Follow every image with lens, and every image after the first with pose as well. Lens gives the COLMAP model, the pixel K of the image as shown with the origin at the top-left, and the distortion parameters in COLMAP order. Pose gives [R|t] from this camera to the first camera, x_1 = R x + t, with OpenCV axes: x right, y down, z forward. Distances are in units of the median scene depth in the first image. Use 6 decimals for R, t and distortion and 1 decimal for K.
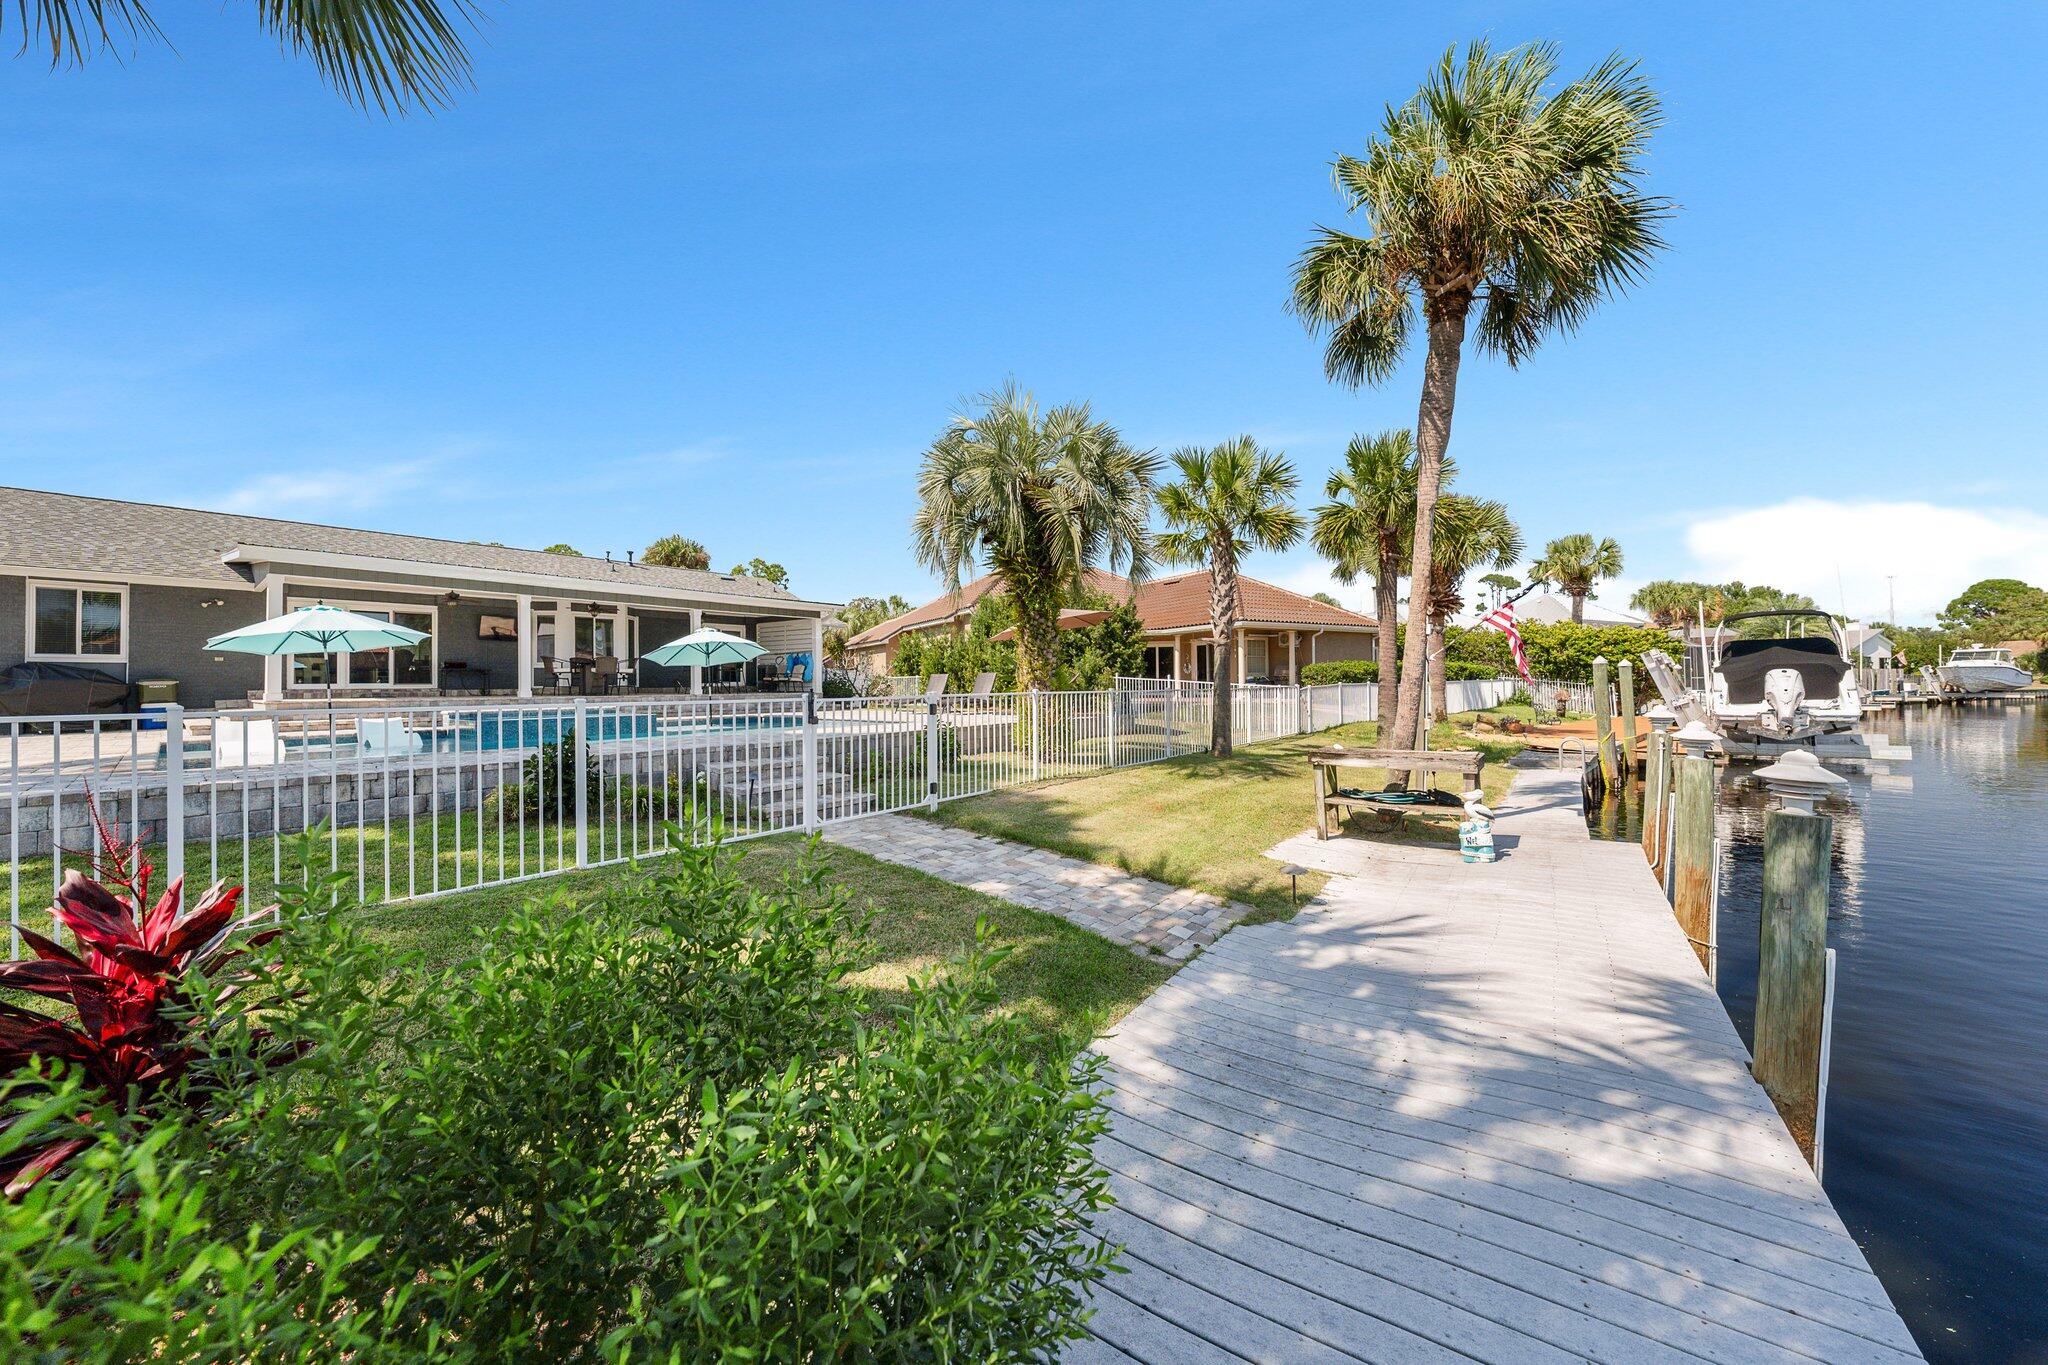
lens RADIAL K [[697.3, 0, 1024.0], [0, 697.3, 682.5], [0, 0, 1]] dist [-0.000179, -0.000050]
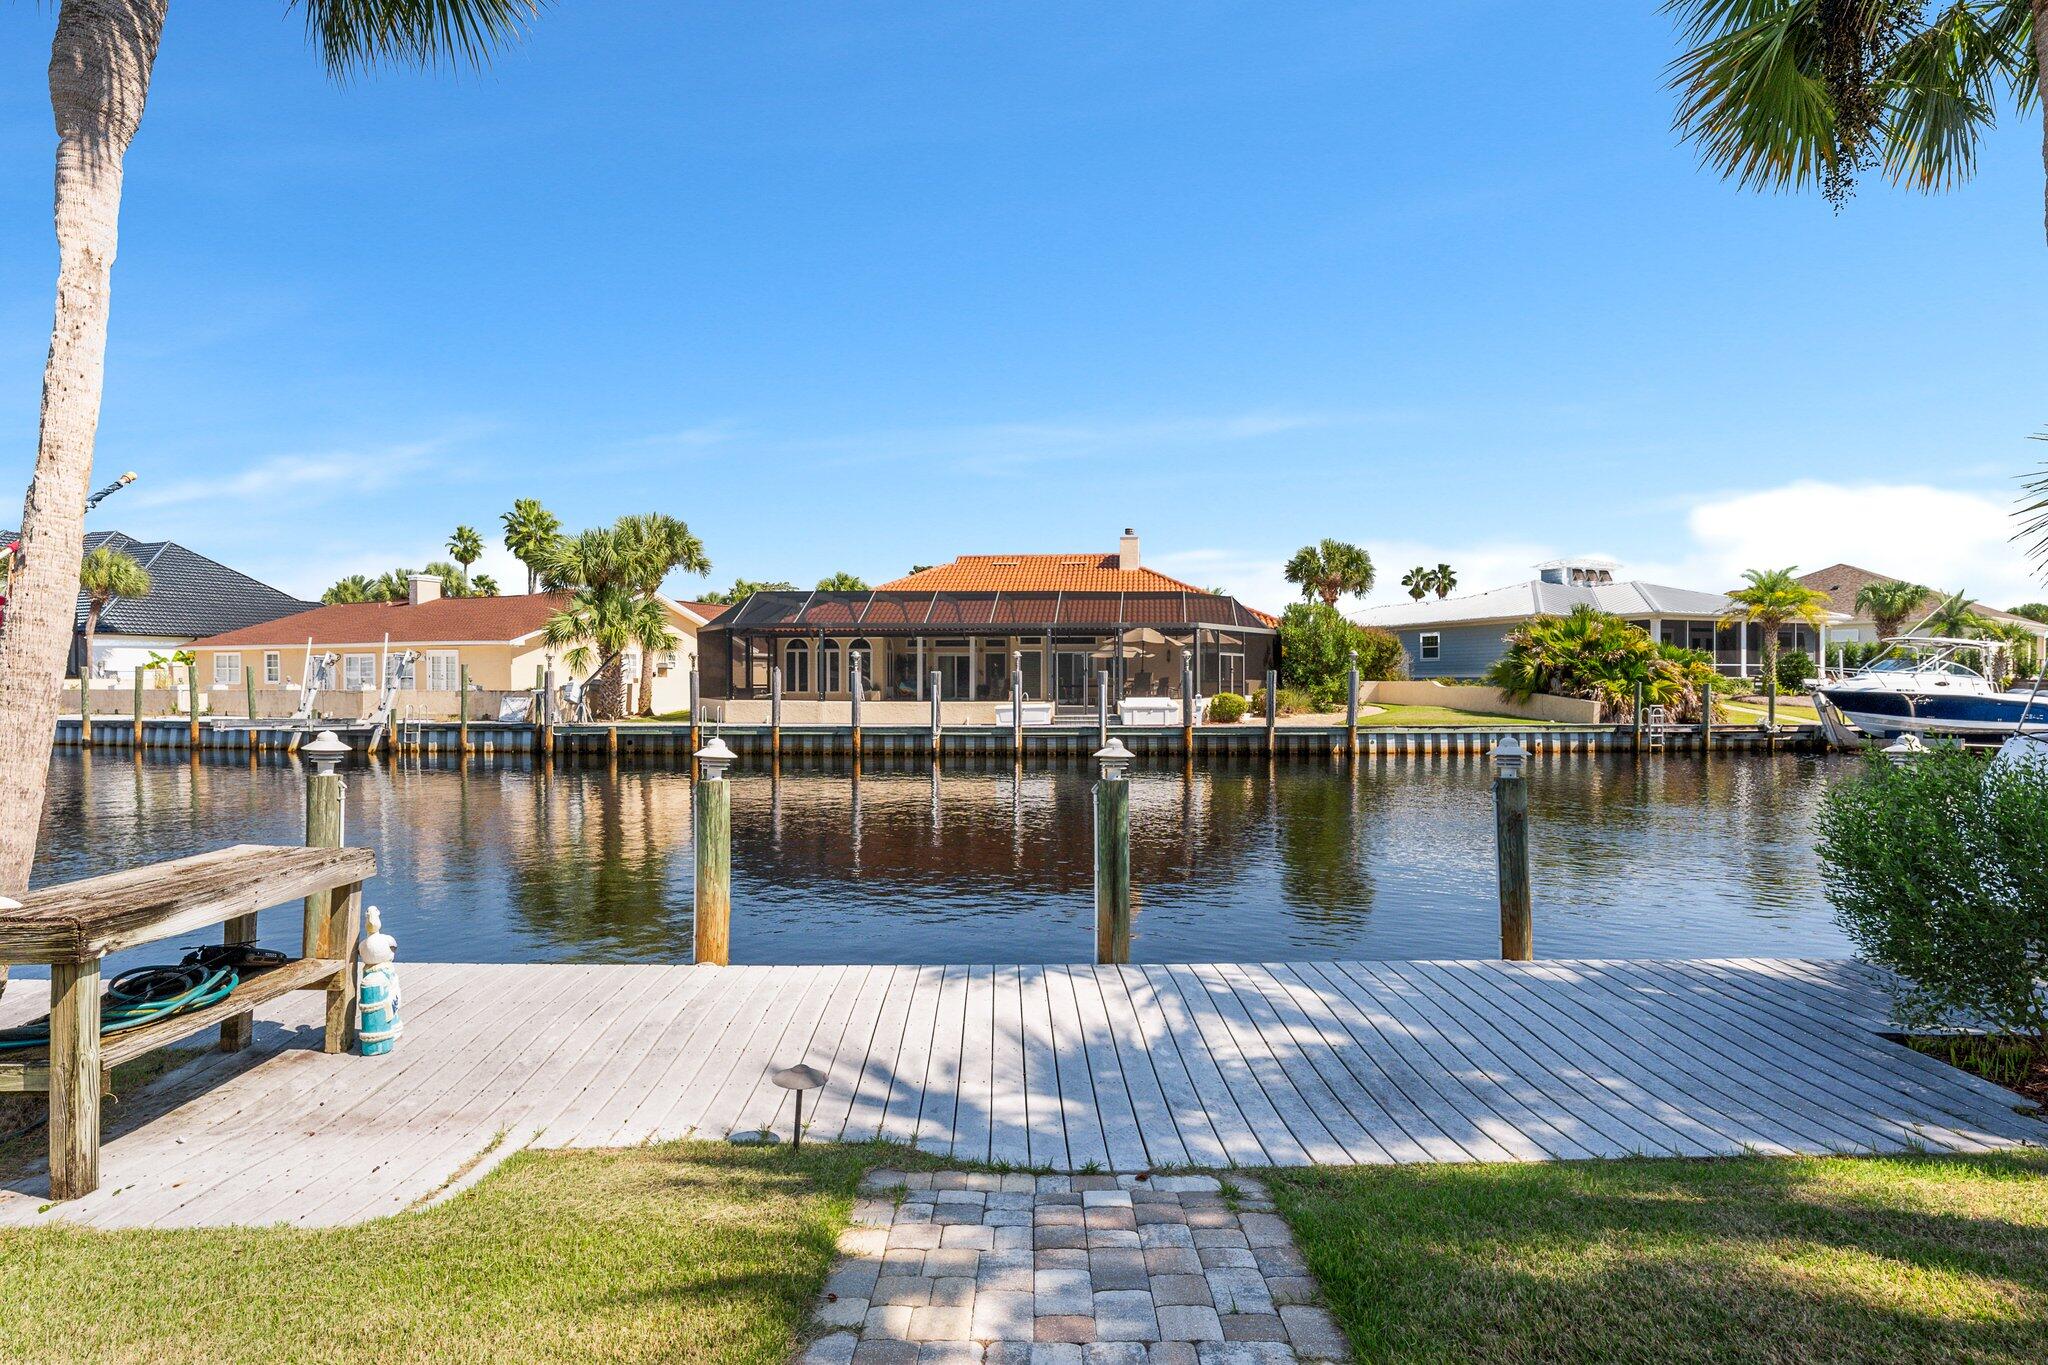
lens RADIAL K [[973.6, 0, 1024.0], [0, 973.6, 682.5], [0, 0, 1]] dist [0.001335, -0.000041]
pose [[-0.587164, 0.005238, 0.809451, -0.389084], [0.003691, 0.999986, -0.003793, -0.020377], [-0.809460, 0.000760, -0.587175, 1.804292]]
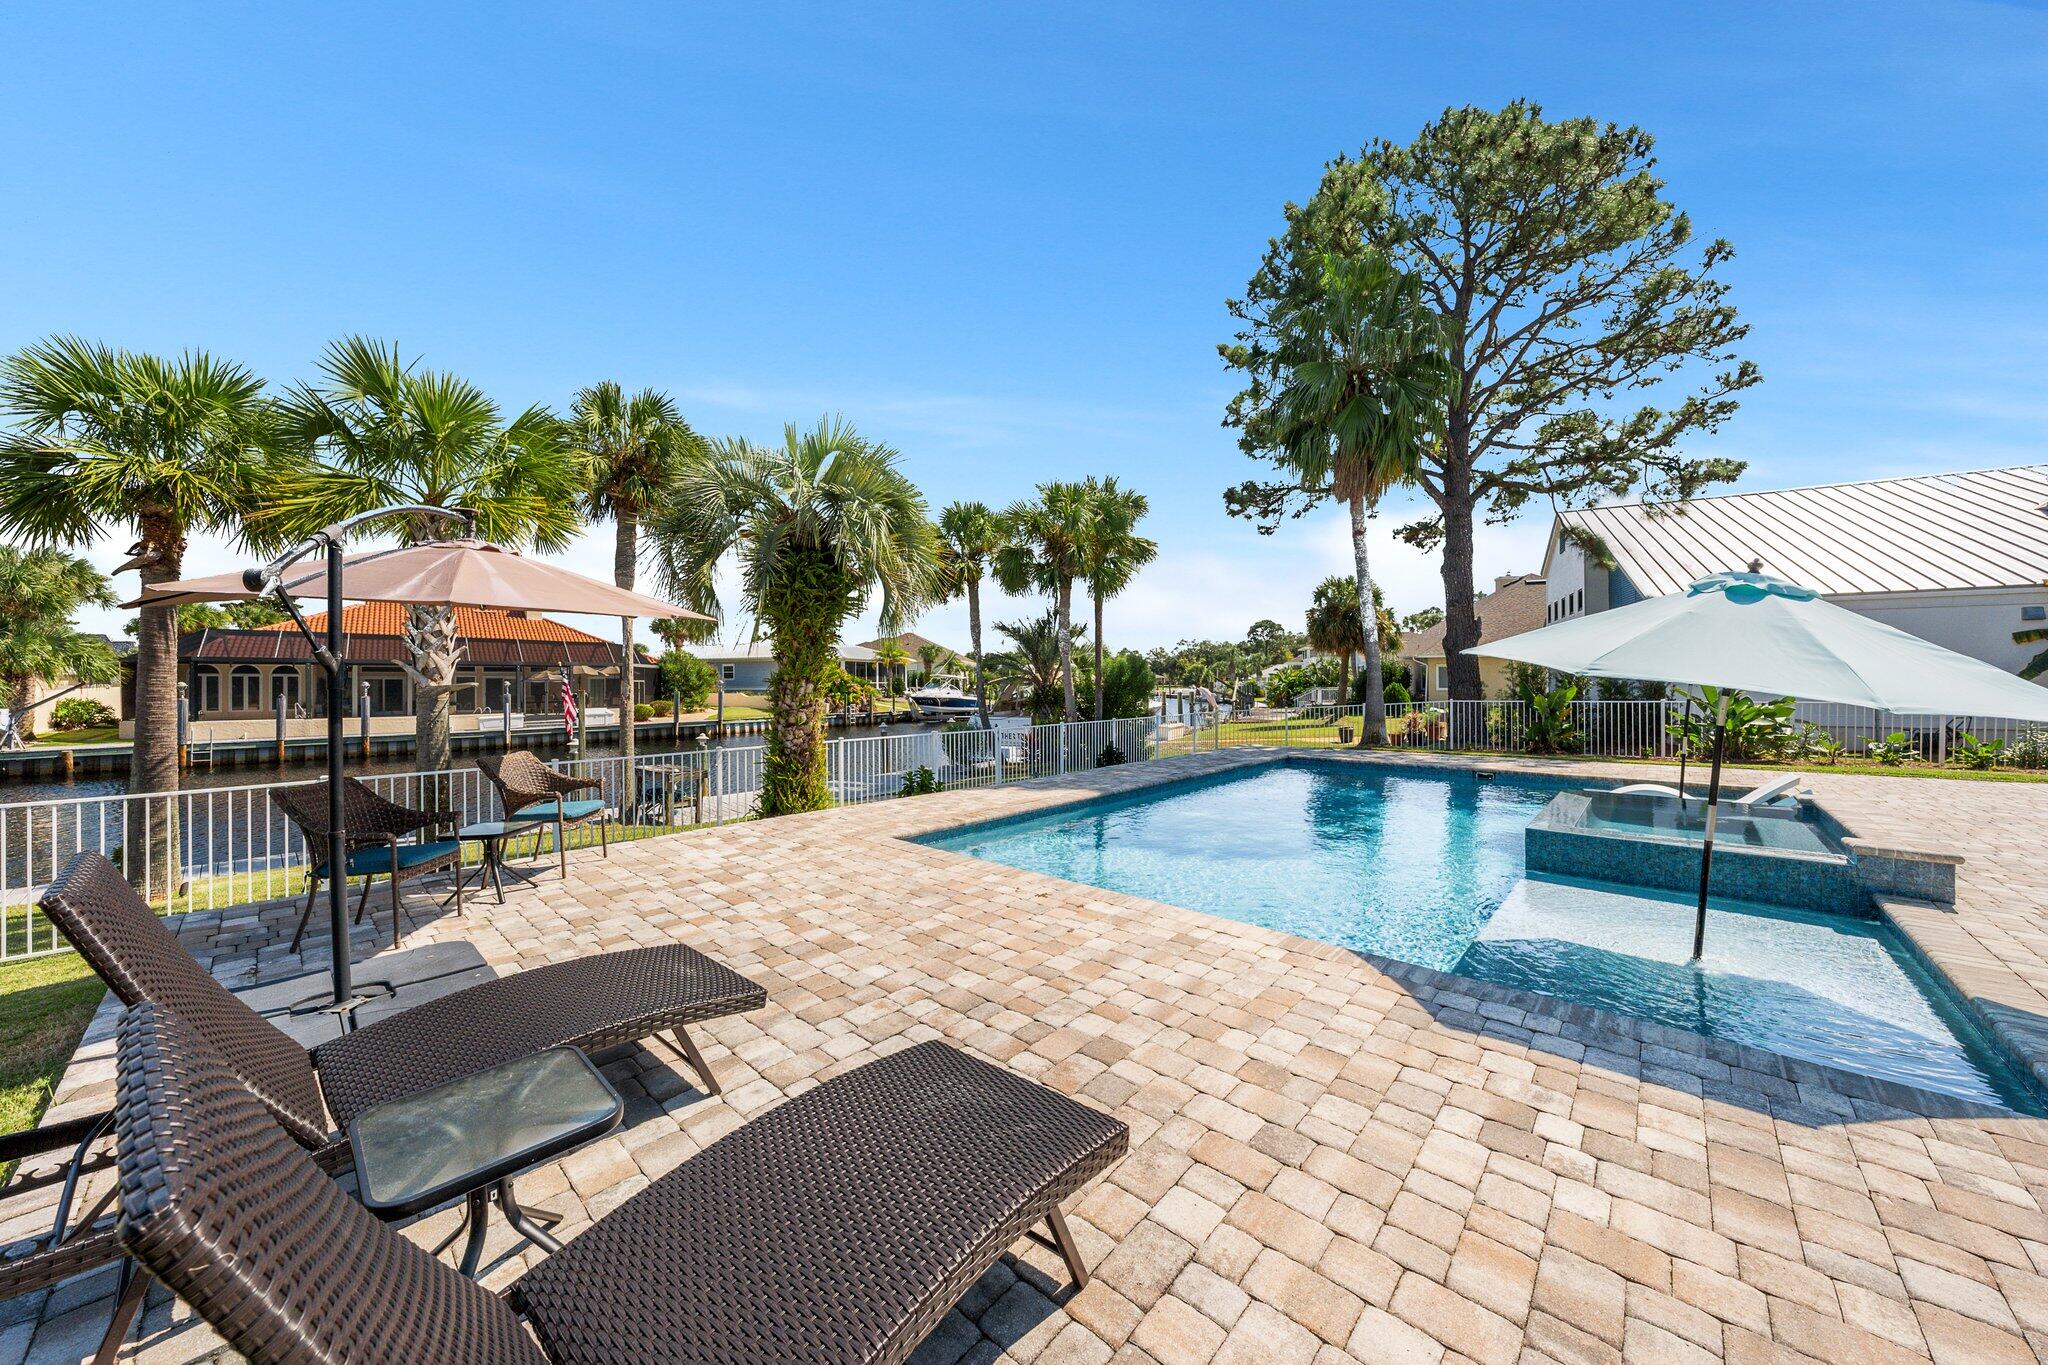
lens RADIAL K [[697.3, 0, 1024.0], [0, 697.3, 682.5], [0, 0, 1]] dist [-0.000179, -0.000050]
pose [[-0.996966, 0.016398, 0.076090, -0.490324], [0.016157, 0.999862, -0.003790, -0.040338], [-0.076142, -0.002549, -0.997094, 2.365845]]
